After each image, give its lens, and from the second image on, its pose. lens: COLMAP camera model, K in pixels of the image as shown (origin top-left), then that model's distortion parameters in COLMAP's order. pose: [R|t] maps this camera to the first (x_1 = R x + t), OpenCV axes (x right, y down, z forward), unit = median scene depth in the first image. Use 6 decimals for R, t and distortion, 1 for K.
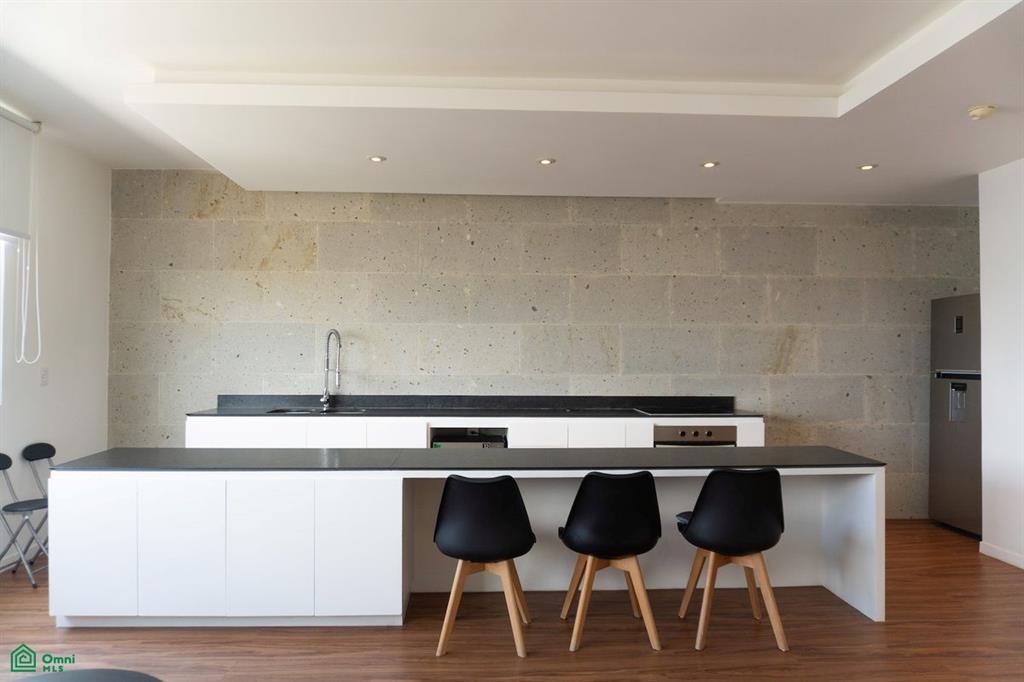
lens RADIAL K [[687.2, 0, 512.0], [0, 687.2, 341.0], [0, 0, 1]] dist [-0.020409, 0.000957]
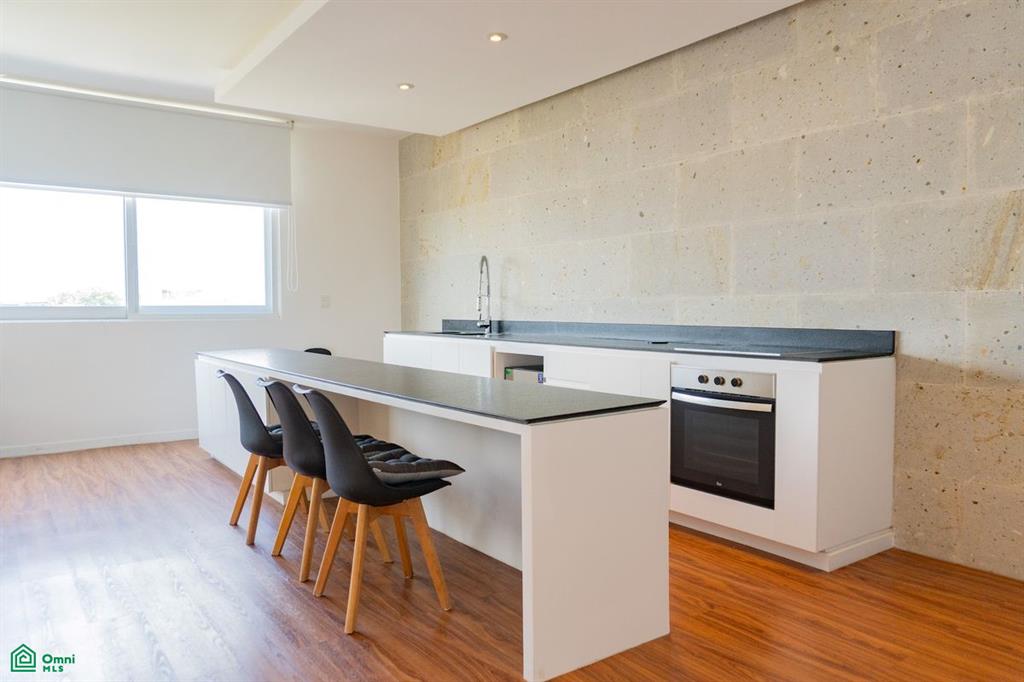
lens RADIAL K [[738.4, 0, 512.0], [0, 738.4, 341.0], [0, 0, 1]] dist [-0.006534, 0.002135]
pose [[0.543449, 0.032673, -0.838806, 0.666613], [0.025104, 0.998163, 0.055145, 0.048011], [0.839067, -0.051026, 0.541630, 0.406325]]
